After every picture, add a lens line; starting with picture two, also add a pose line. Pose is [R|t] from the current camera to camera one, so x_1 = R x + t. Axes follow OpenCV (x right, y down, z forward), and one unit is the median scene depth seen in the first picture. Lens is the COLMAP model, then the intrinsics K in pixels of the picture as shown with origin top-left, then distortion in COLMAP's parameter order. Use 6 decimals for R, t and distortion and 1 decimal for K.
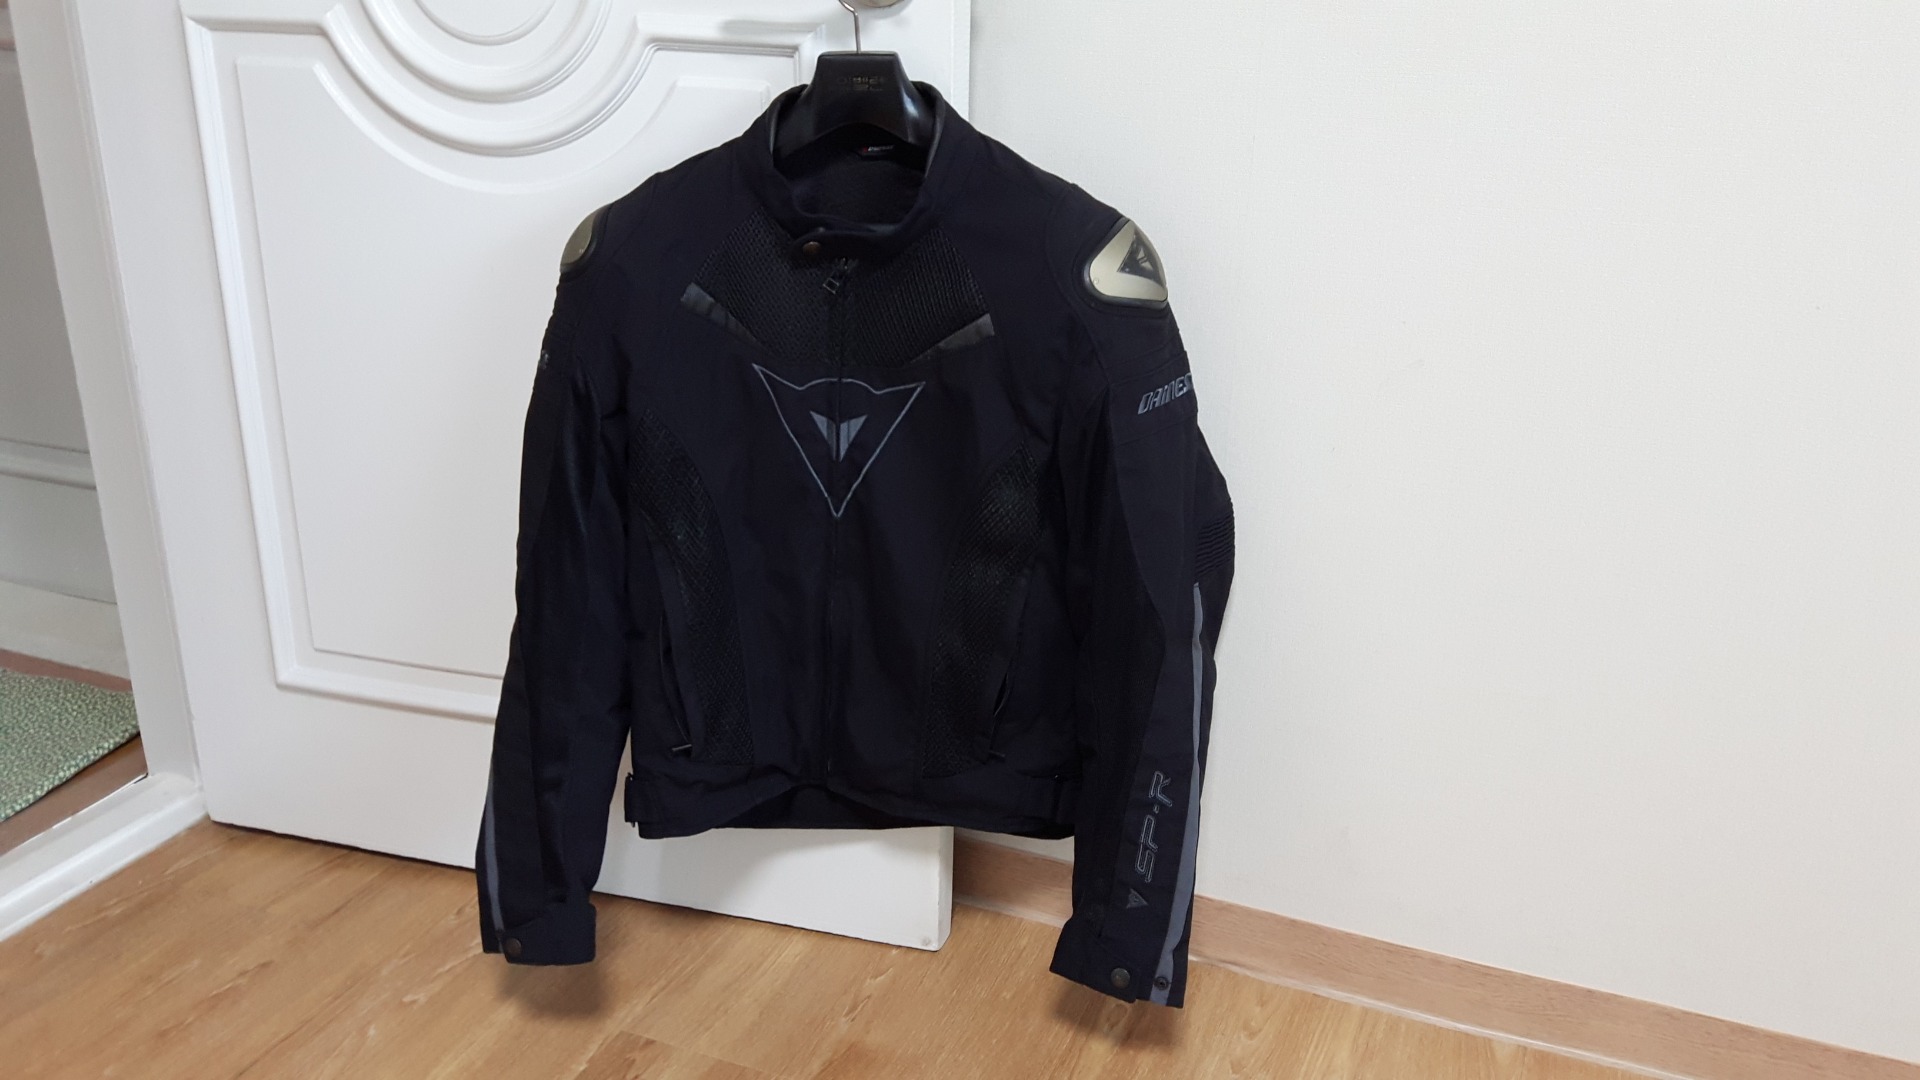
lens RADIAL K [[1637.3, 0, 966.7], [0, 1637.3, 535.5], [0, 0, 1]] dist [-0.029148, -0.001476]
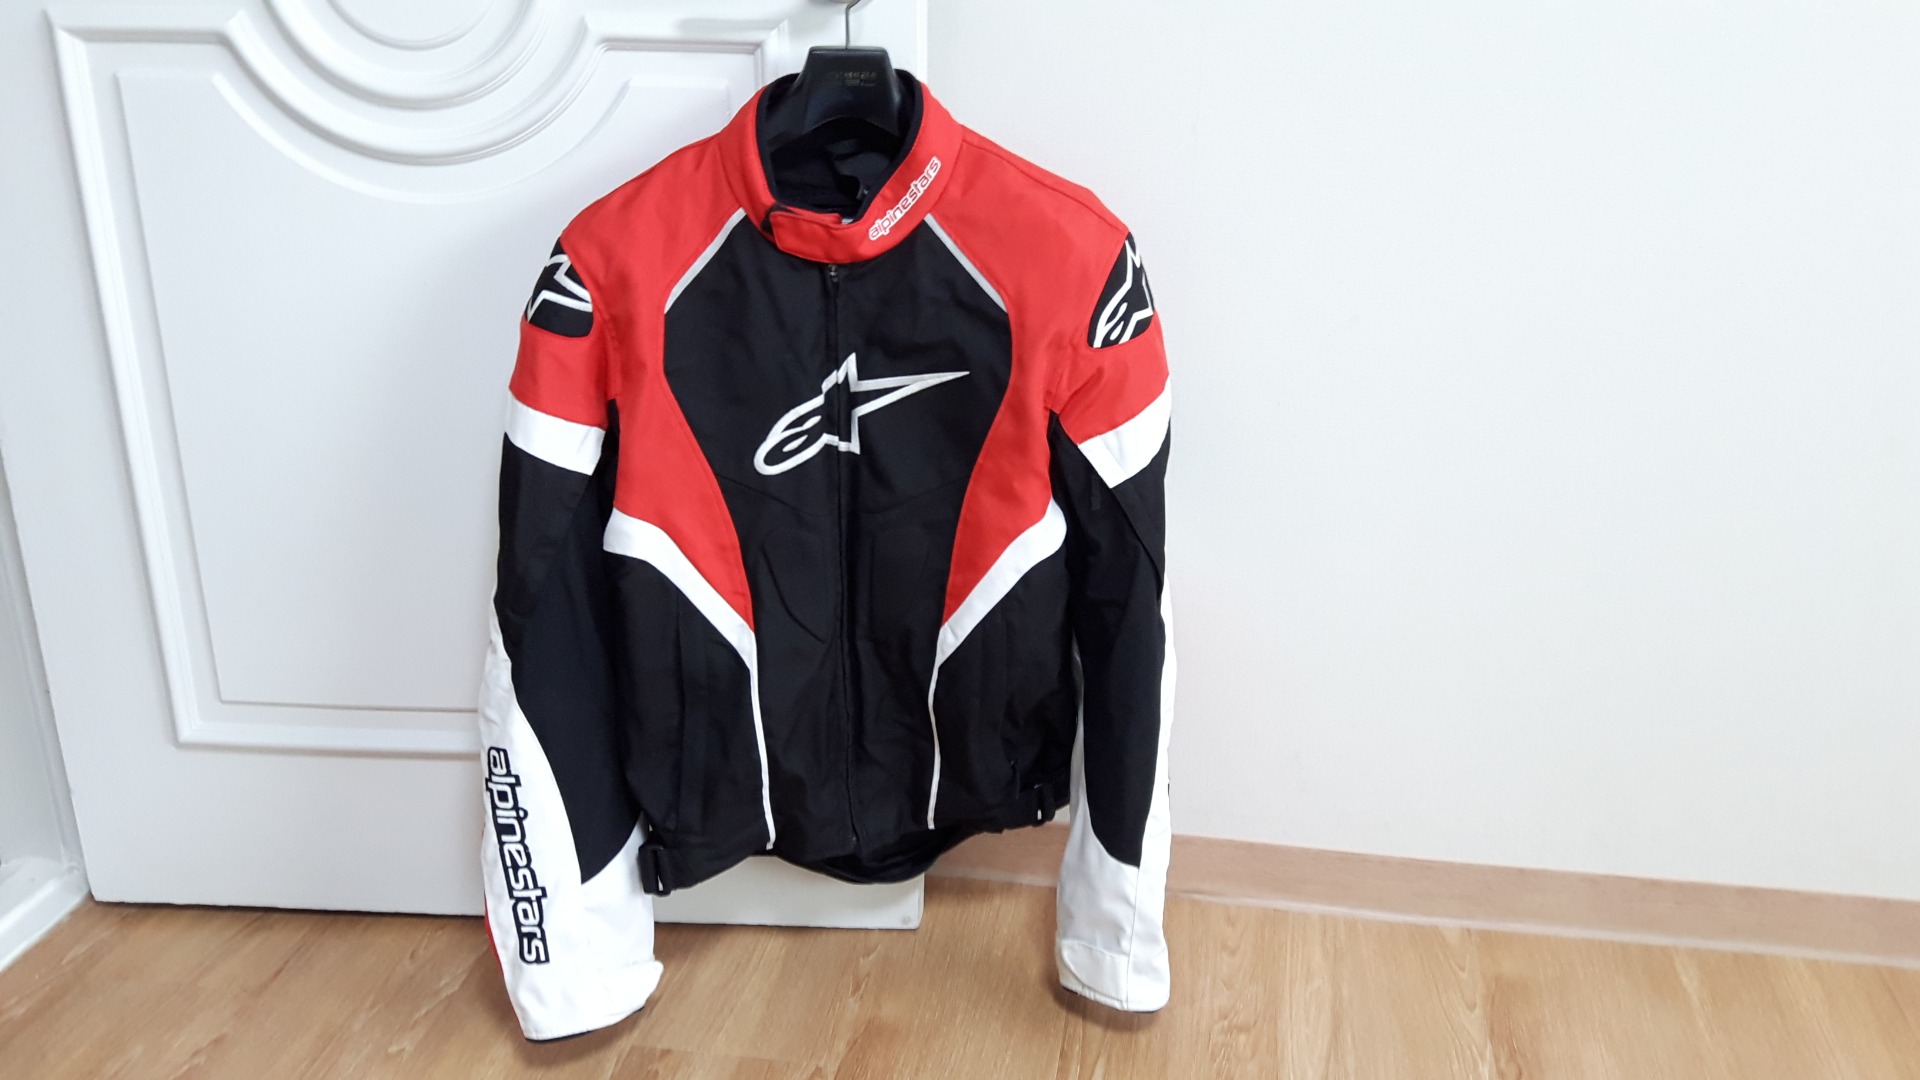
lens RADIAL K [[1637.3, 0, 969.2], [0, 1637.3, 540.7], [0, 0, 1]] dist [-0.029148, -0.001476]
pose [[0.970604, -0.093155, 0.221923, -0.203760], [0.091027, 0.995651, 0.019820, -0.001652], [-0.222805, 0.000964, 0.974863, -0.009036]]
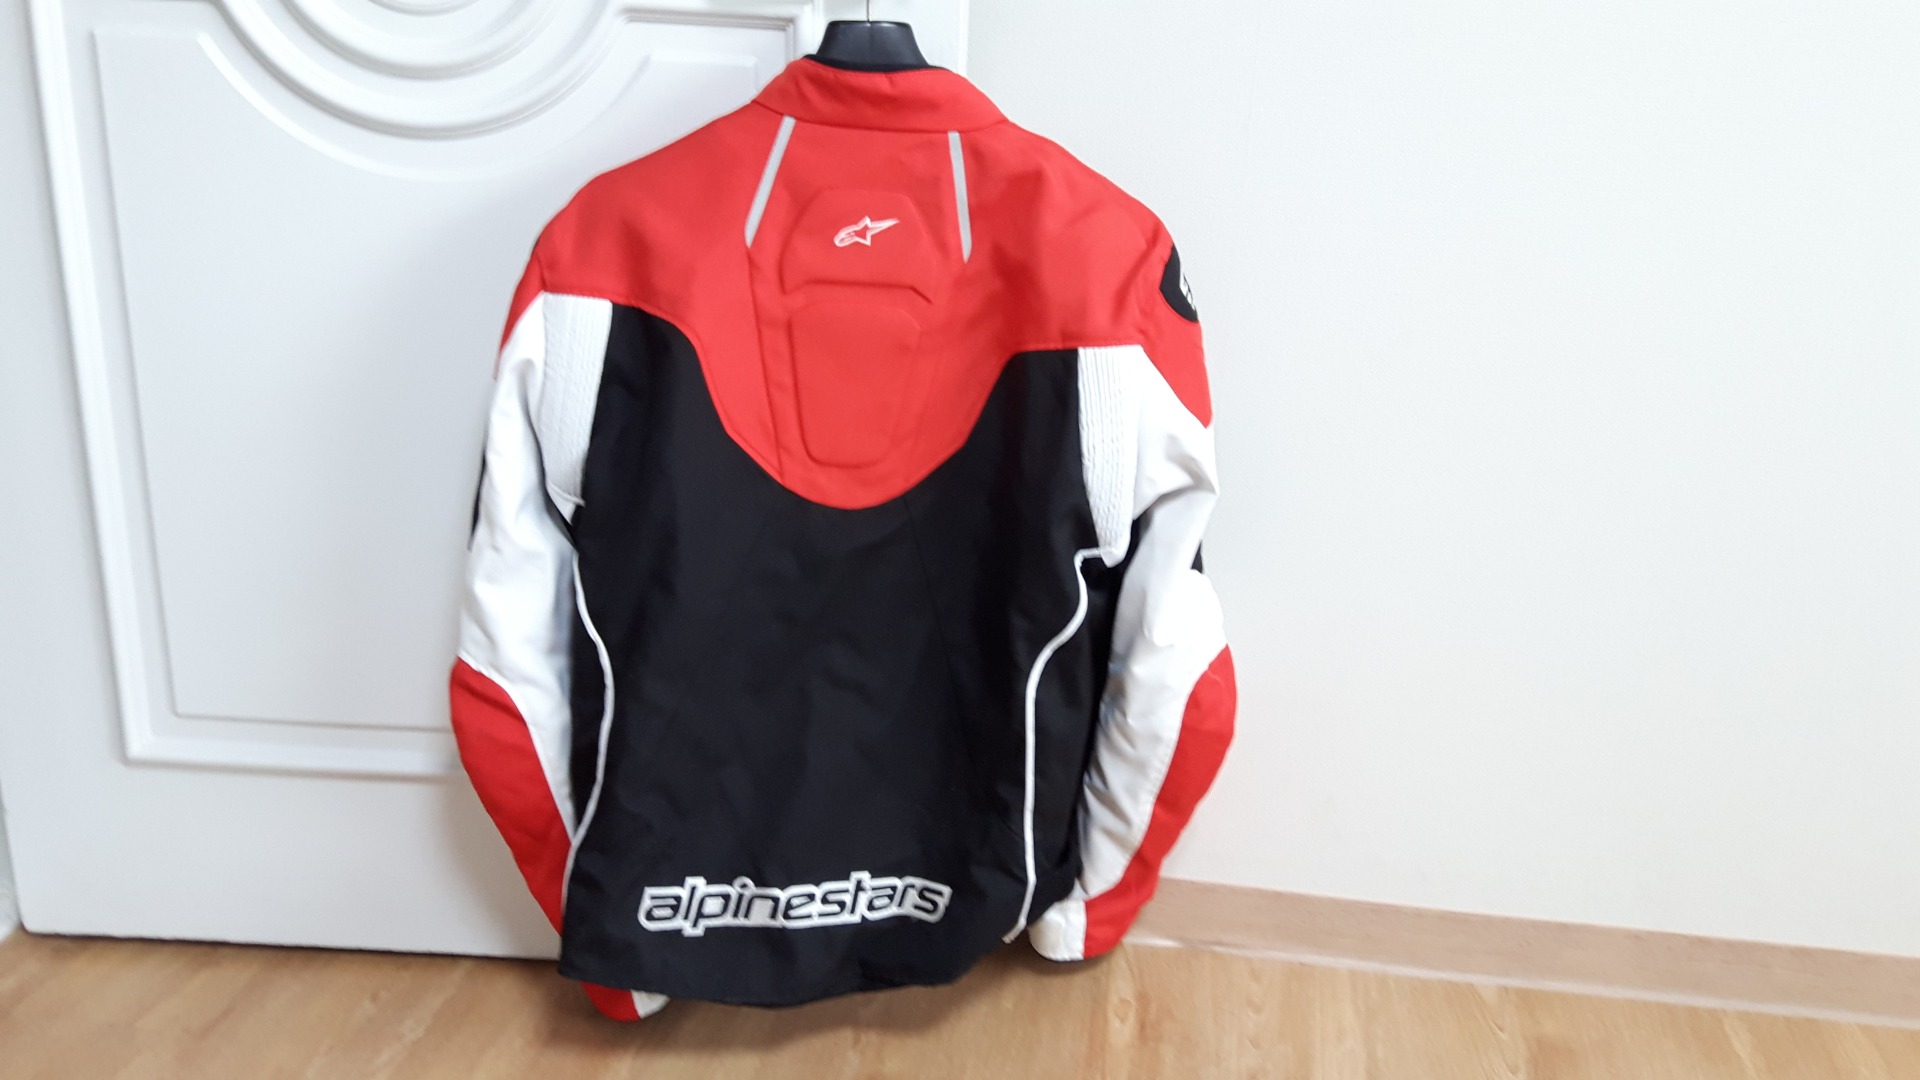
lens RADIAL K [[1637.3, 0, 967.4], [0, 1637.3, 531.3], [0, 0, 1]] dist [-0.029148, -0.001476]
pose [[0.965082, -0.059720, 0.255048, -0.233915], [0.066204, 0.997663, -0.016906, 0.016719], [-0.253443, 0.033201, 0.966780, 0.063130]]
